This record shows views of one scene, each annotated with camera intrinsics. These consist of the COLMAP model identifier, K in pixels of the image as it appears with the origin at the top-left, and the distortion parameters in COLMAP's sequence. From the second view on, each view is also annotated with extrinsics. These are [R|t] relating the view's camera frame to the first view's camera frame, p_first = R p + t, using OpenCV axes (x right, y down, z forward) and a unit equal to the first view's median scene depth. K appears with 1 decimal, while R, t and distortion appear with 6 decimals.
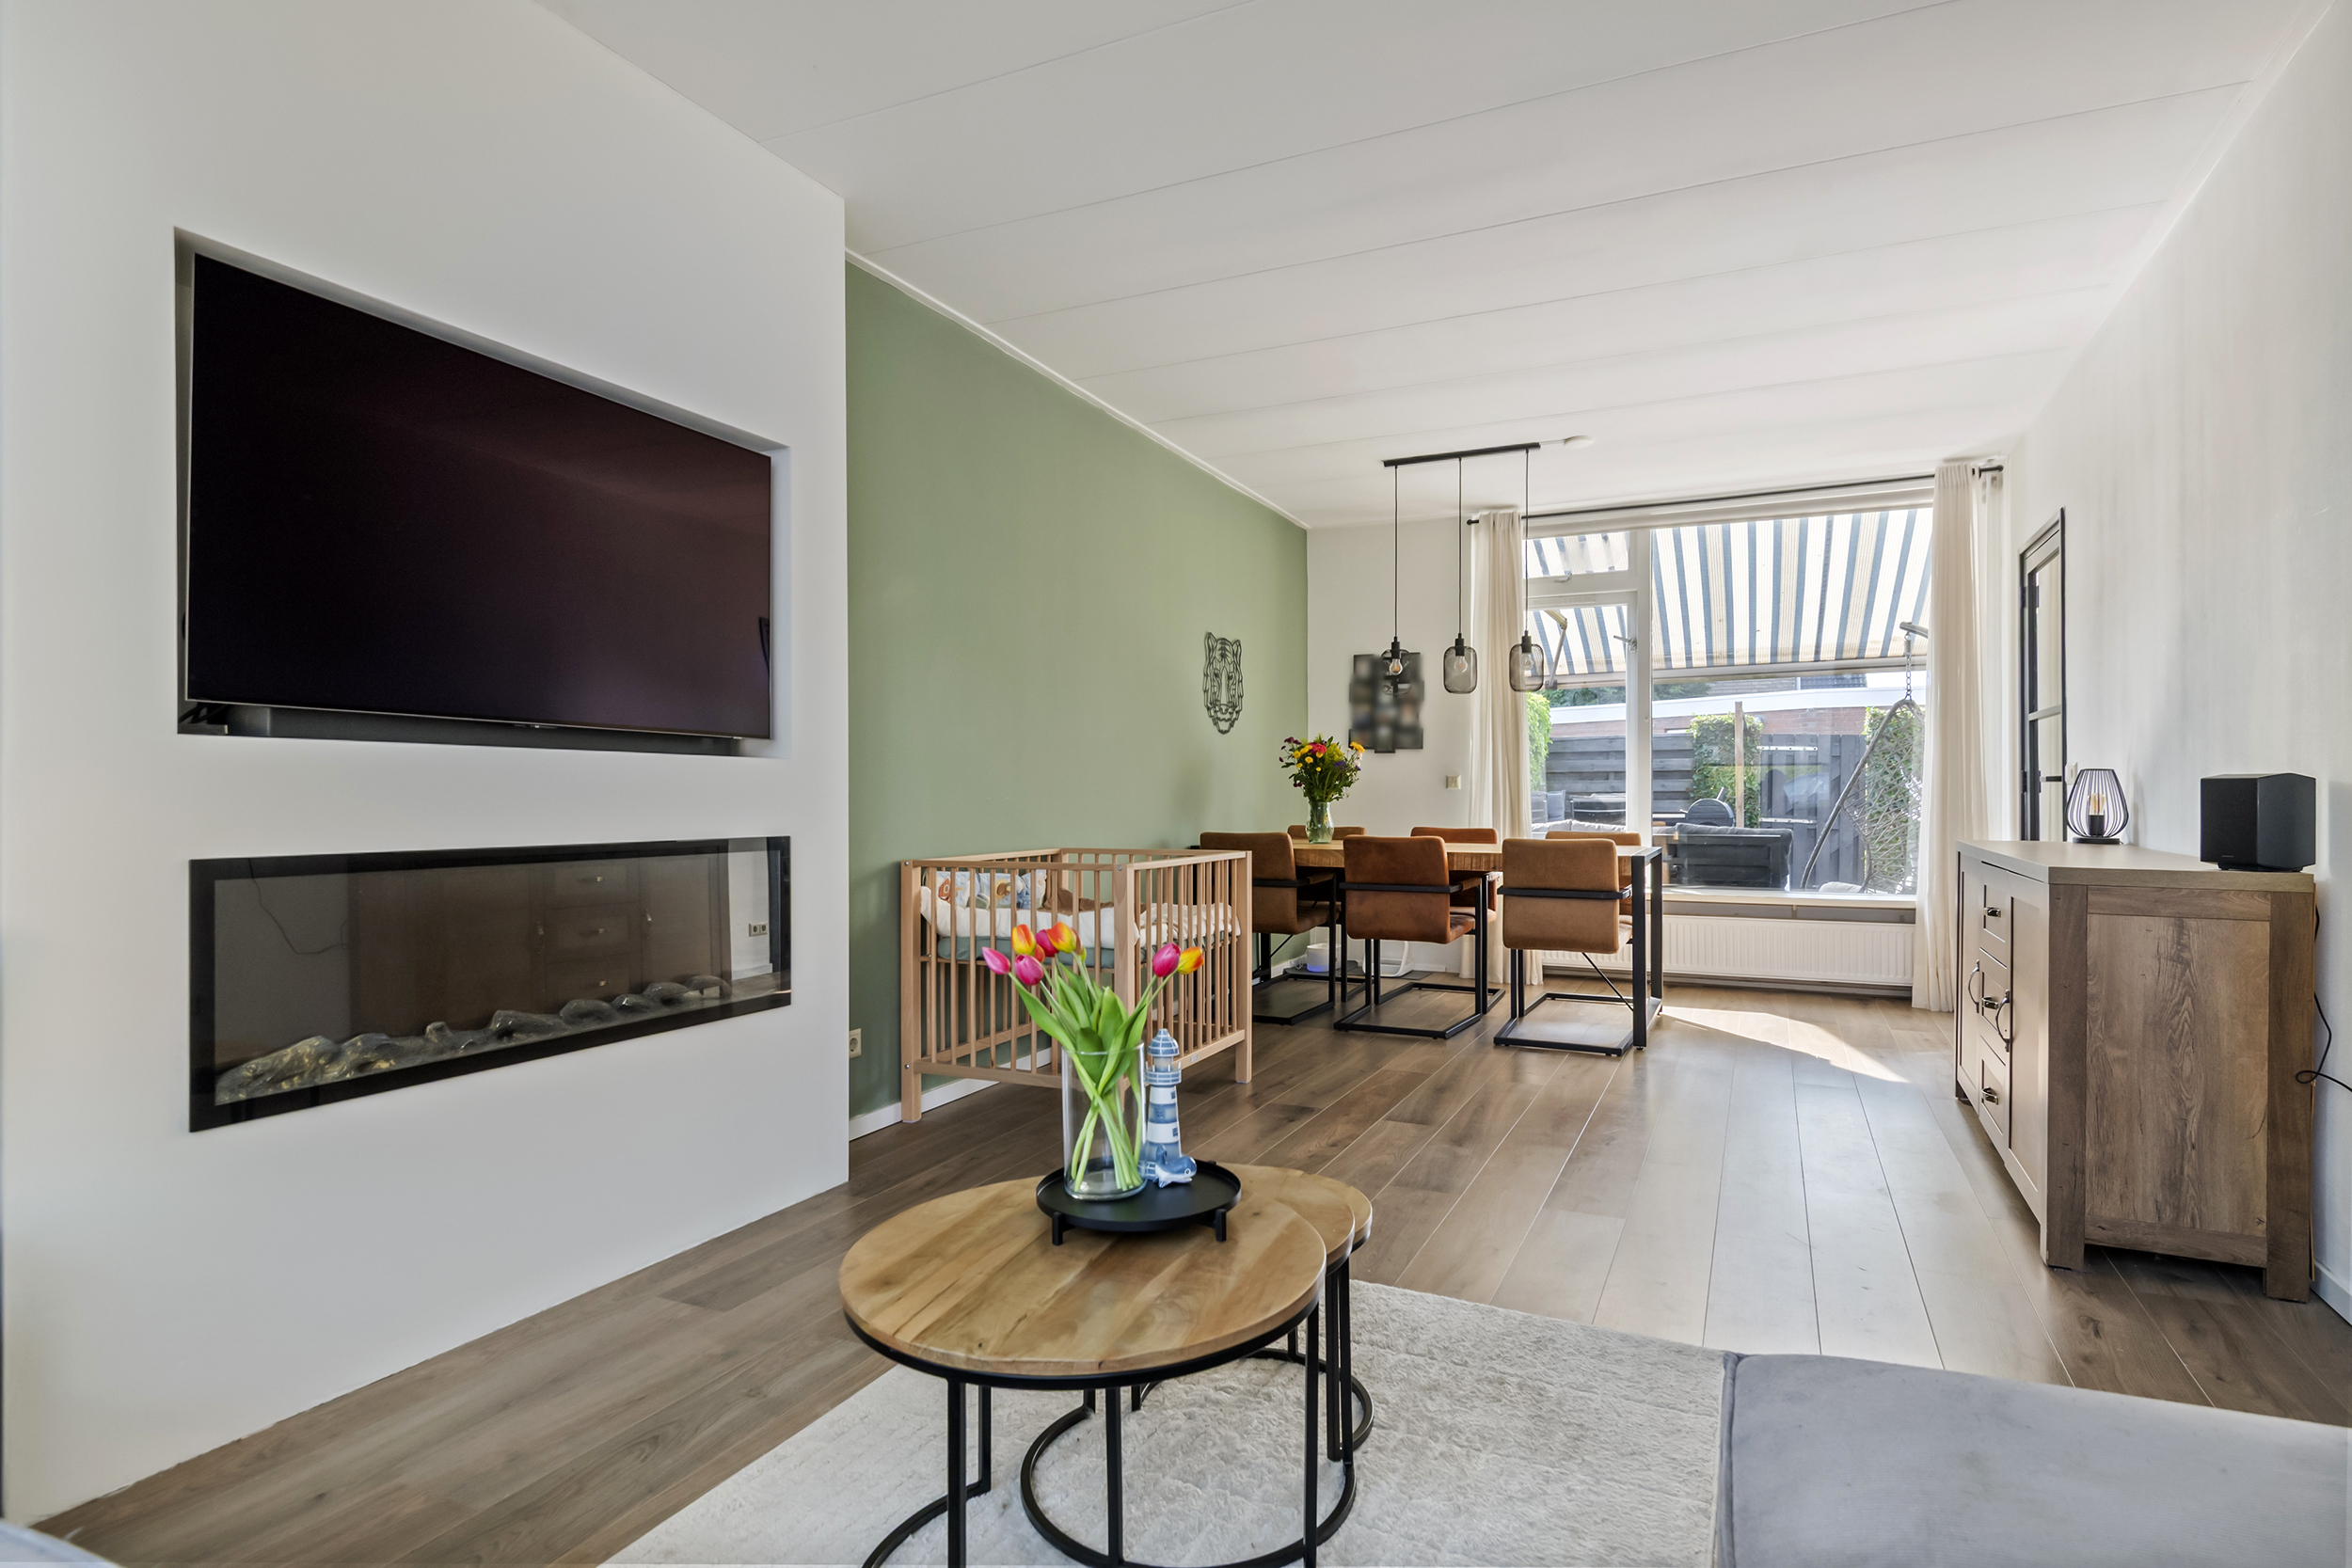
lens RADIAL K [[1205.0, 0, 1179.7], [0, 1205.0, 792.9], [0, 0, 1]] dist [0.009855, -0.004548]
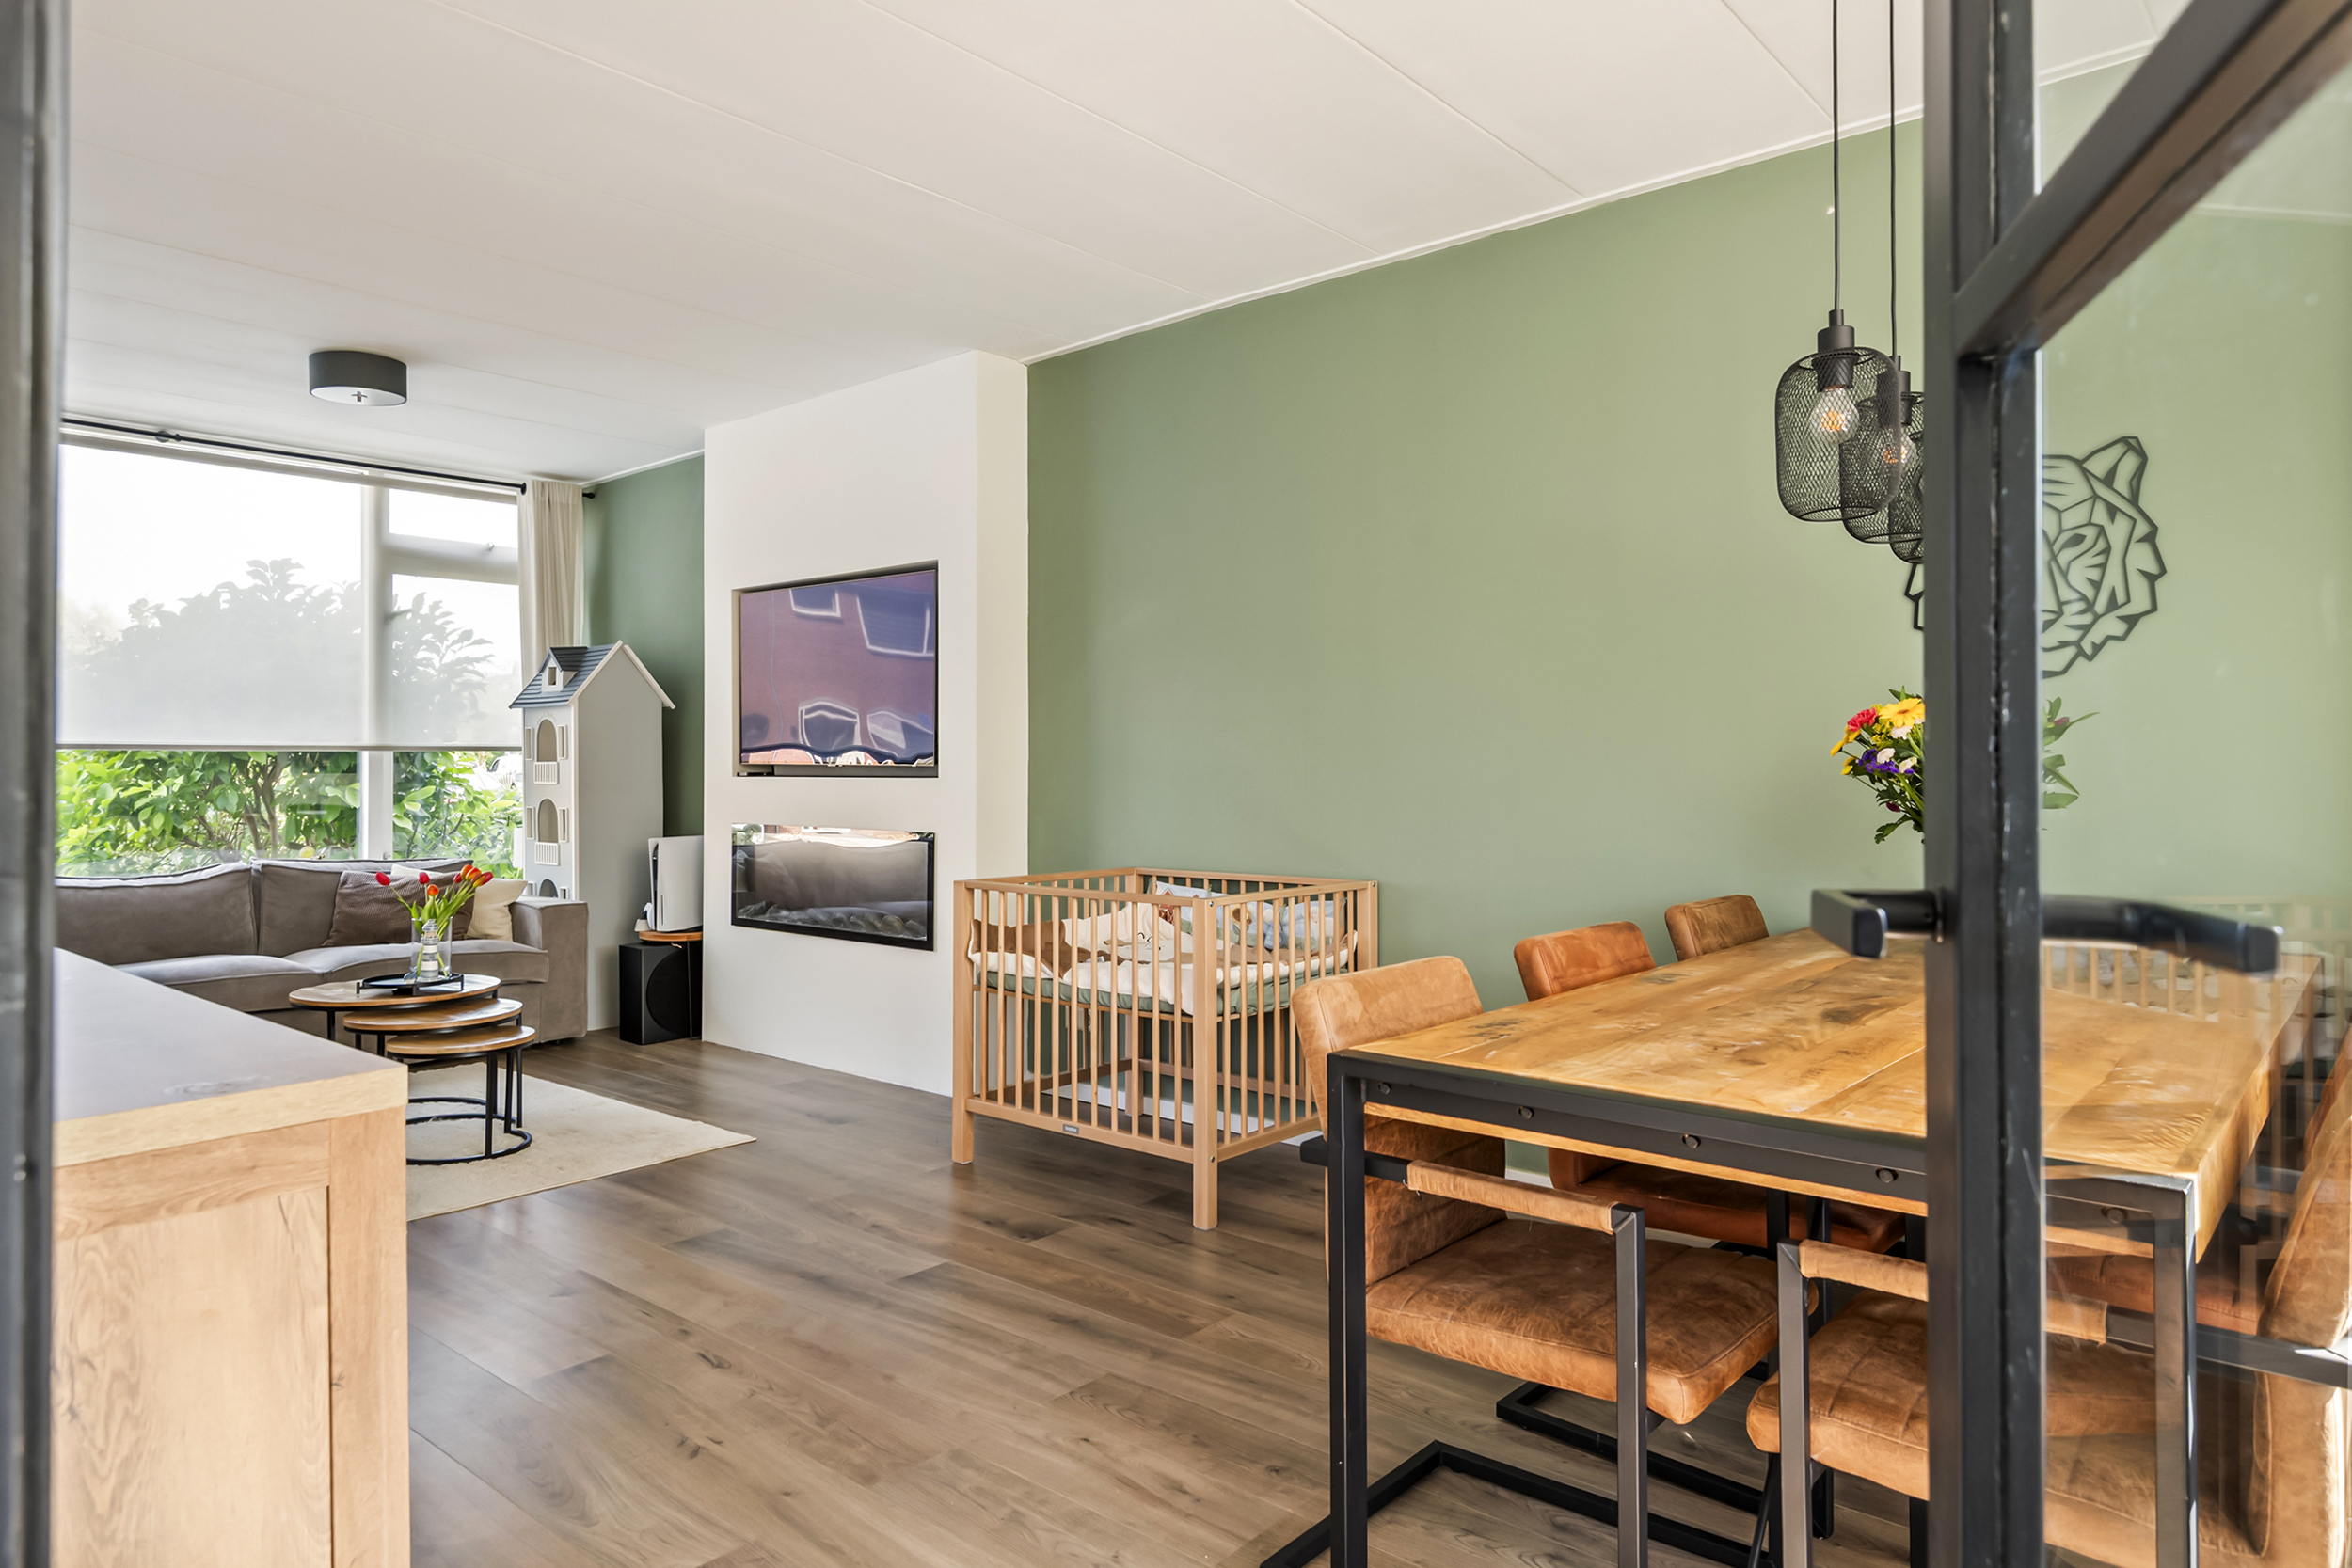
lens RADIAL K [[1462.3, 0, 1161.3], [0, 1462.3, 767.7], [0, 0, 1]] dist [-0.002611, -0.004660]
pose [[-0.265883, 0.005853, -0.963987, 0.664500], [0.001515, 0.999983, 0.005654, -0.023595], [0.964004, 0.000042, -0.265888, 0.912874]]
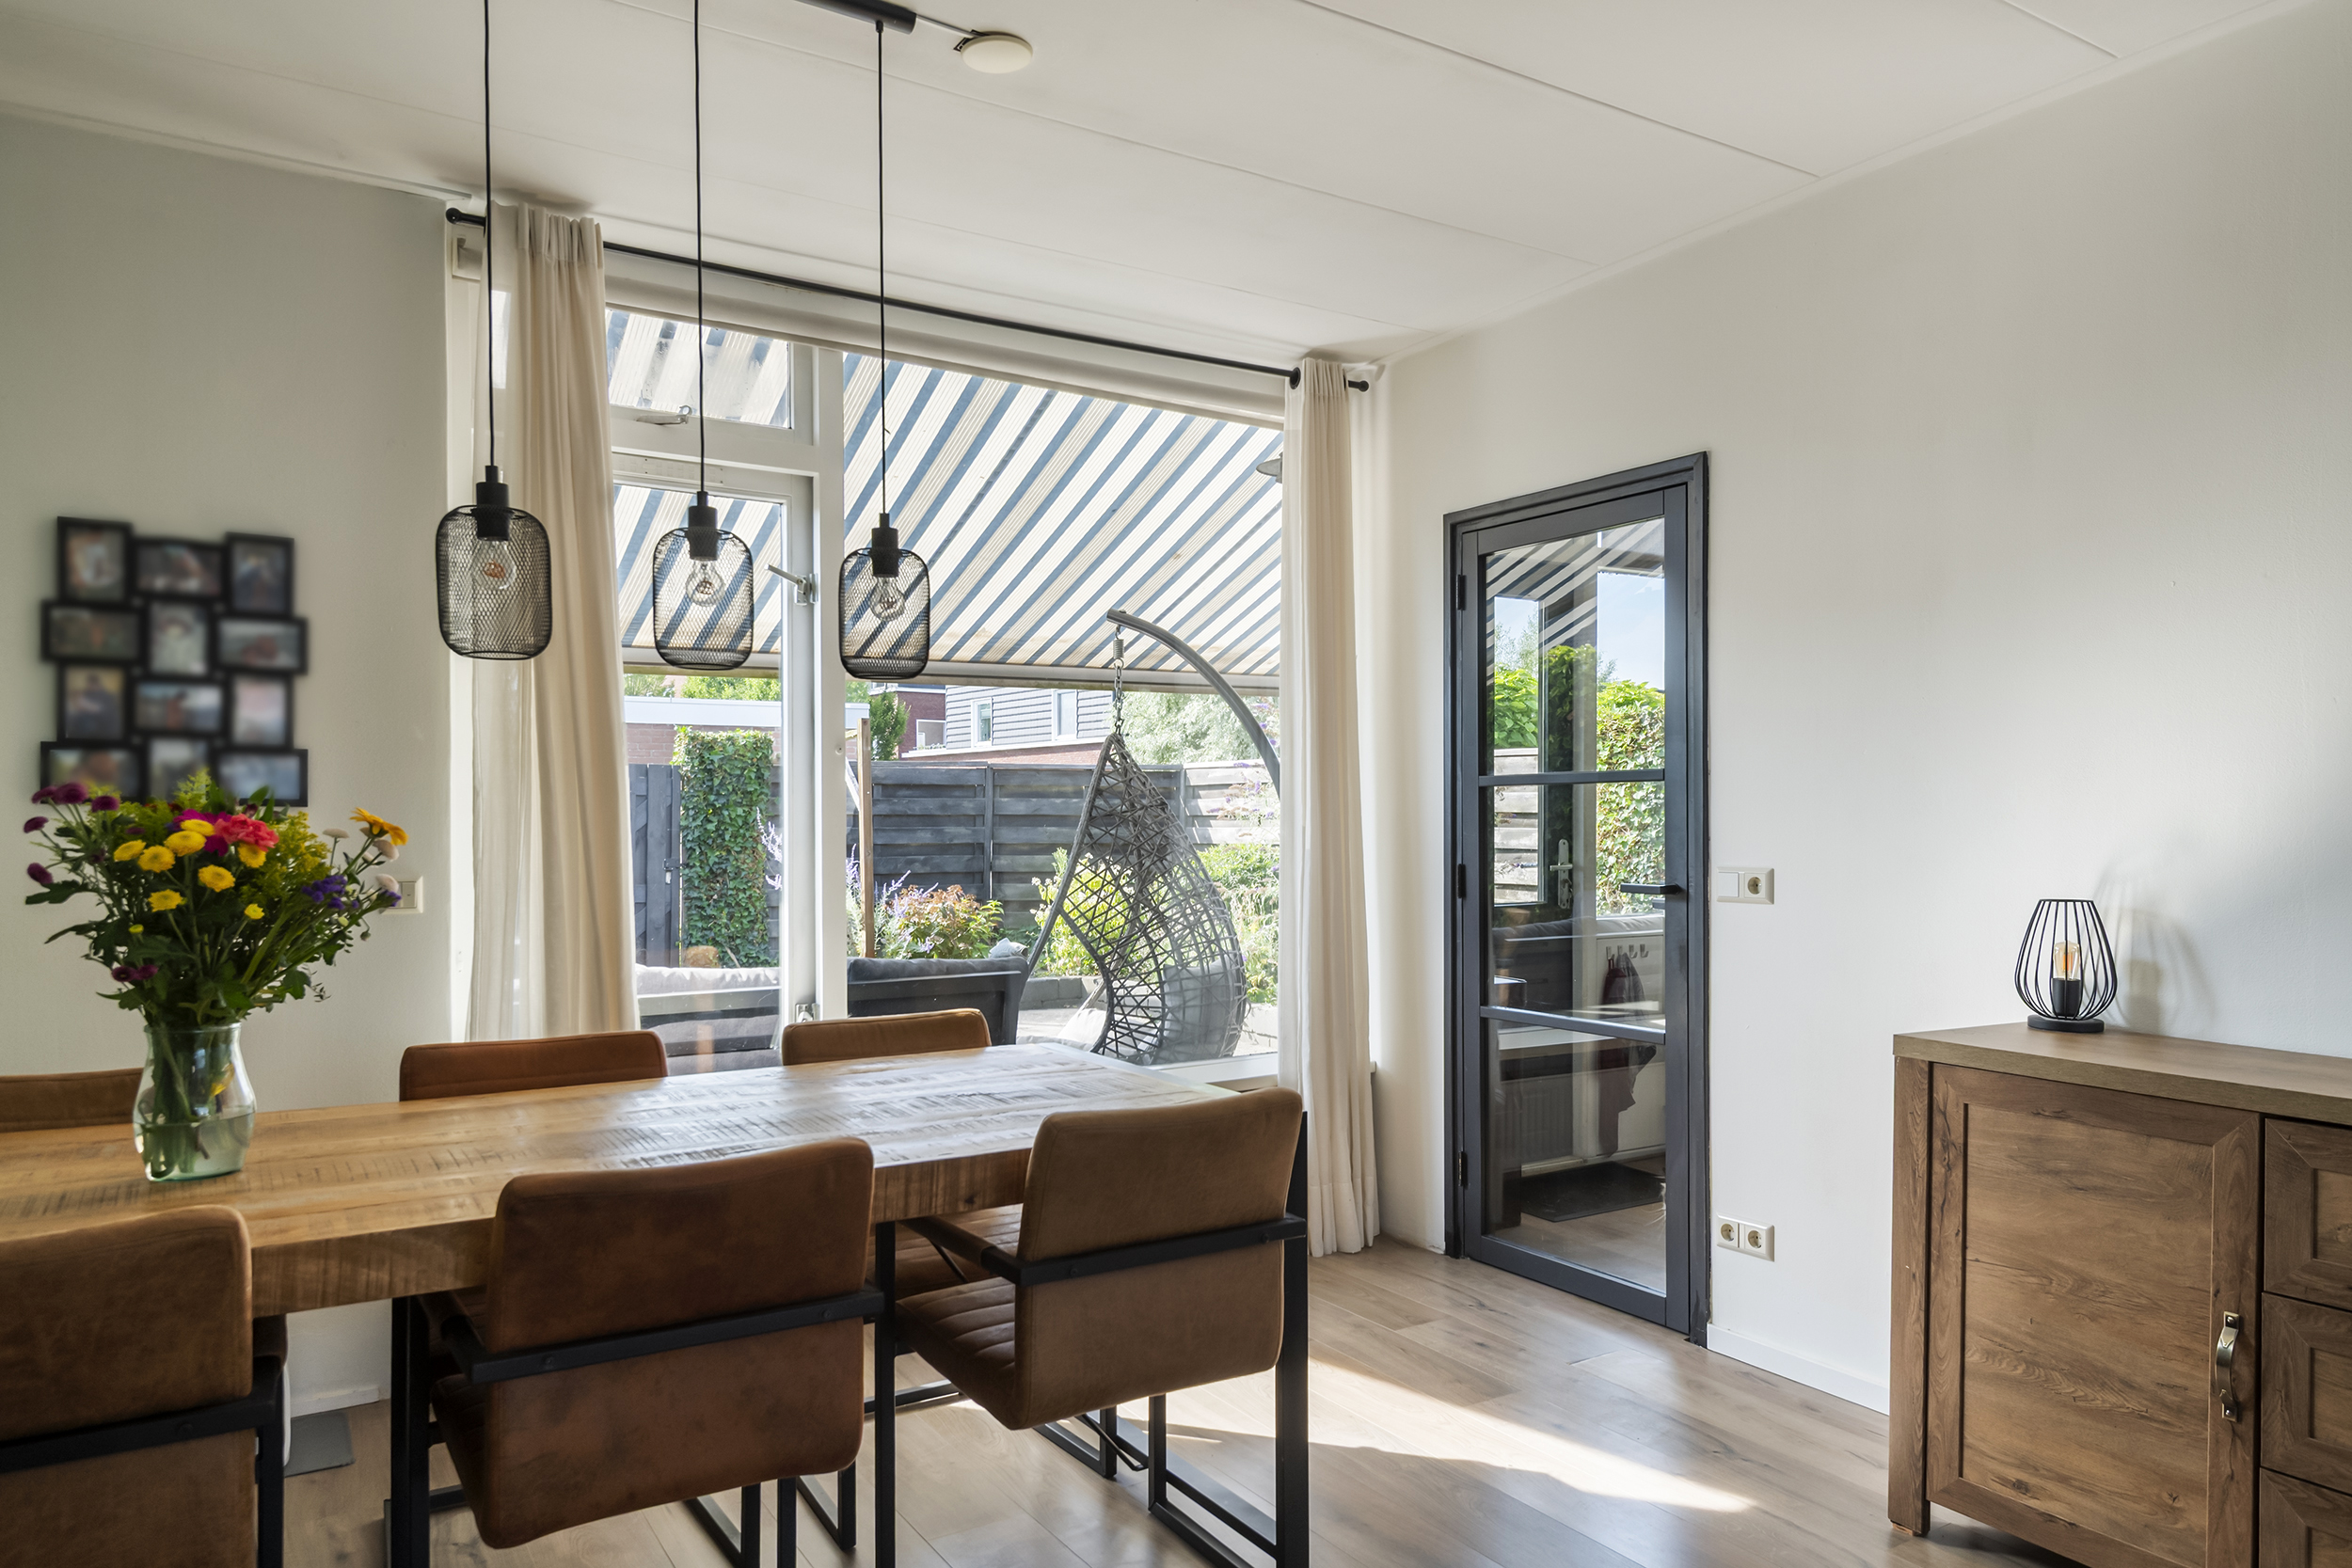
lens RADIAL K [[1529.5, 0, 1173.0], [0, 1529.5, 844.2], [0, 0, 1]] dist [0.010991, 0.001073]
pose [[0.535962, -0.015456, 0.844100, -0.061462], [0.001241, 0.999846, 0.017520, -0.040446], [-0.844241, -0.008343, 0.535899, 0.656122]]
